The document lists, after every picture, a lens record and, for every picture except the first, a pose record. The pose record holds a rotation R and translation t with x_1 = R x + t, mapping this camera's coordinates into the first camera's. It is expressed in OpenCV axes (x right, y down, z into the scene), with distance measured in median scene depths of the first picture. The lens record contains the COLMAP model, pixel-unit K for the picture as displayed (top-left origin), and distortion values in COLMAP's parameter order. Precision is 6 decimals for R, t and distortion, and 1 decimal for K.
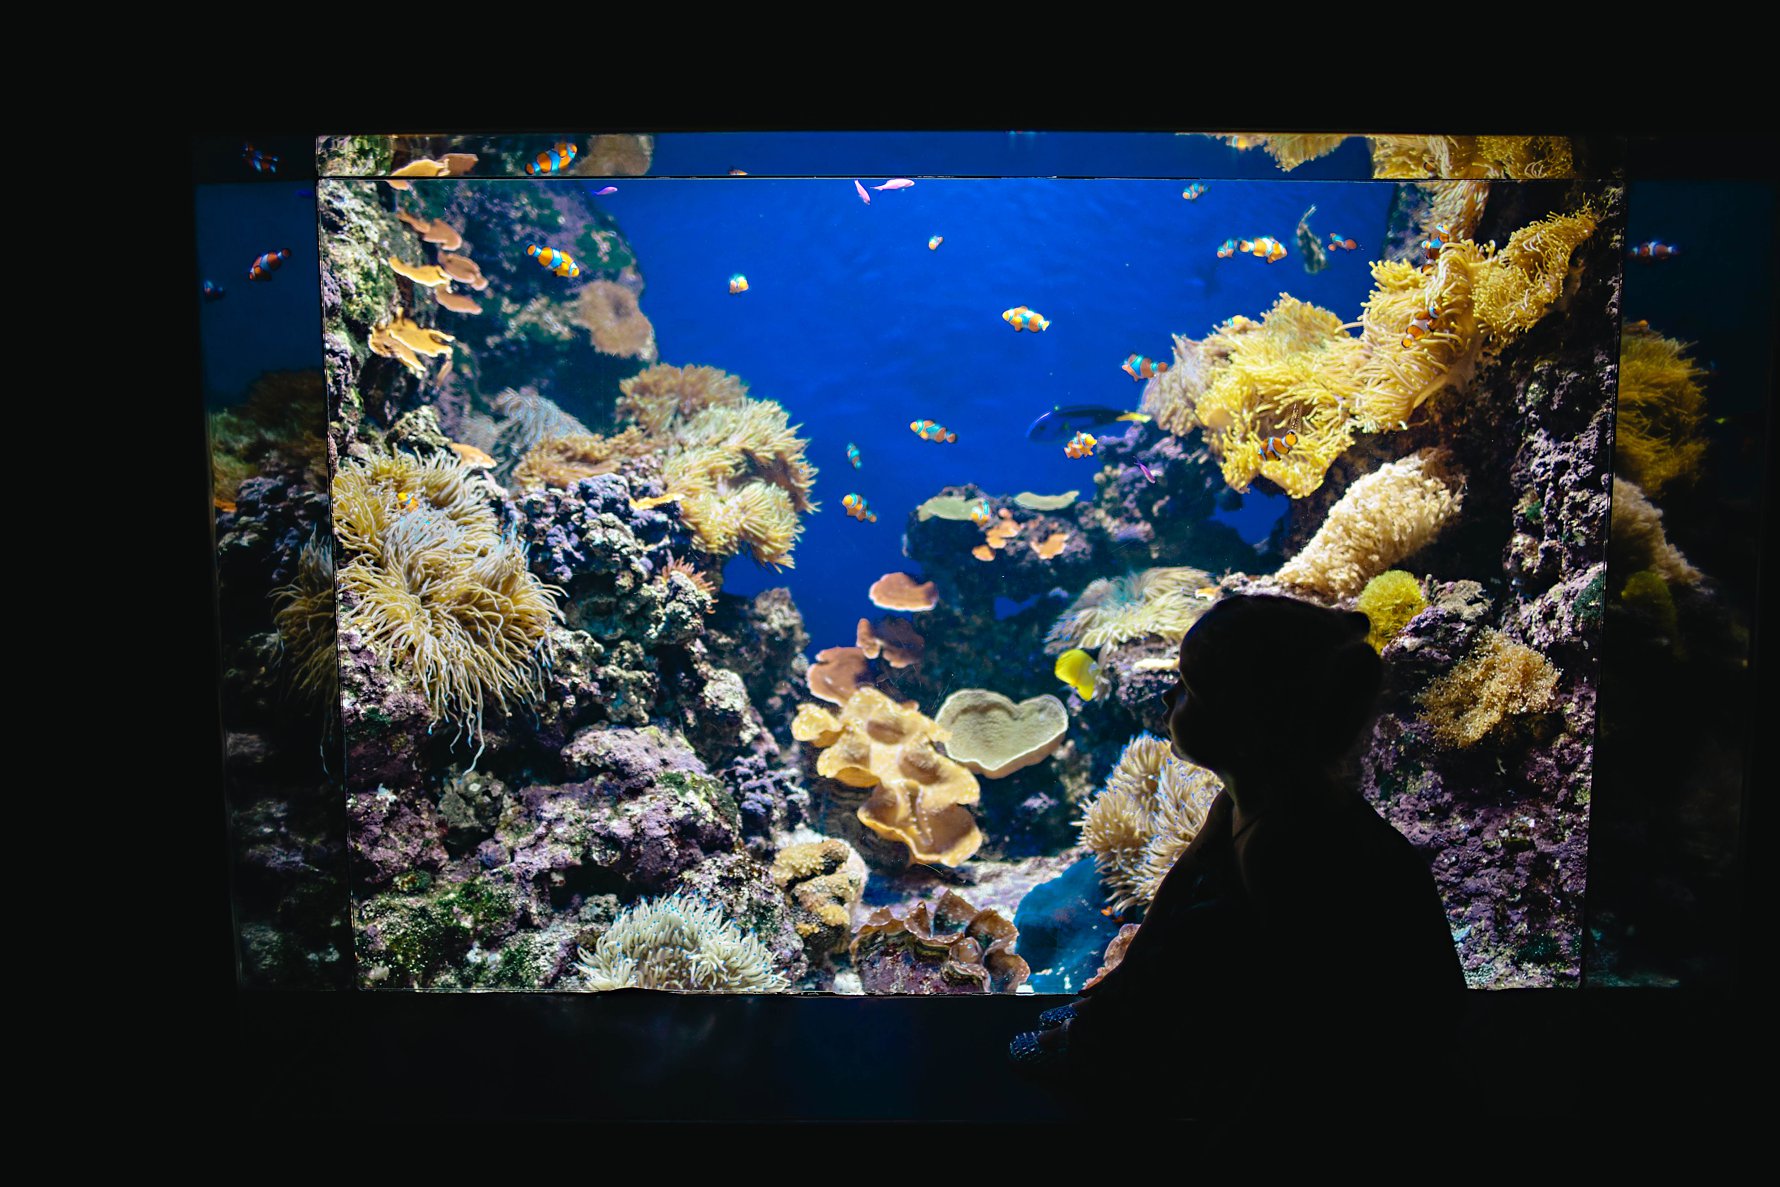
lens RADIAL K [[1905.0, 0, 888.4], [0, 1905.0, 597.2], [0, 0, 1]] dist [0.000967, 0.000000]
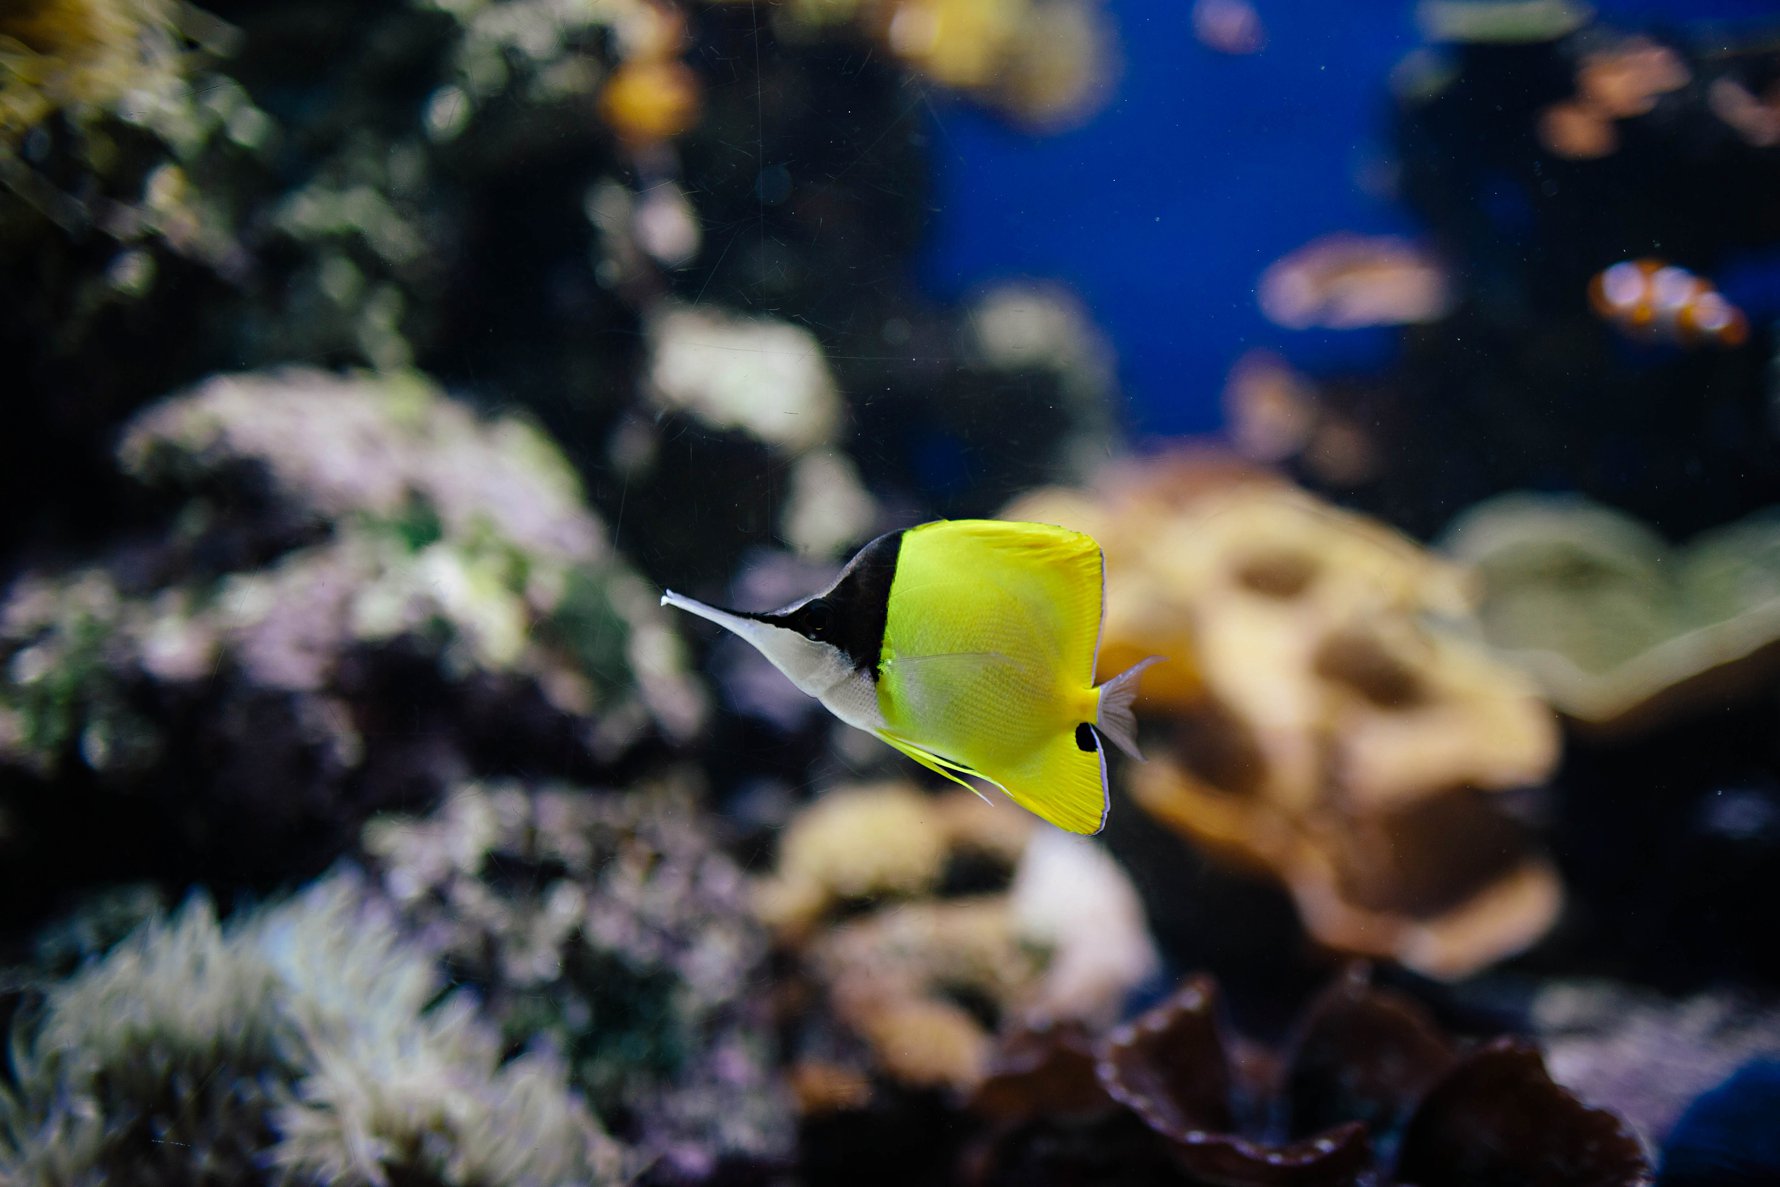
lens RADIAL K [[1905.0, 0, 896.0], [0, 1905.0, 600.4], [0, 0, 1]] dist [0.000967, 0.000000]
pose [[0.939115, 0.002122, -0.343597, 0.062362], [-0.054091, 0.988426, -0.141734, 0.145870], [0.339320, 0.151690, 0.928360, 0.750544]]
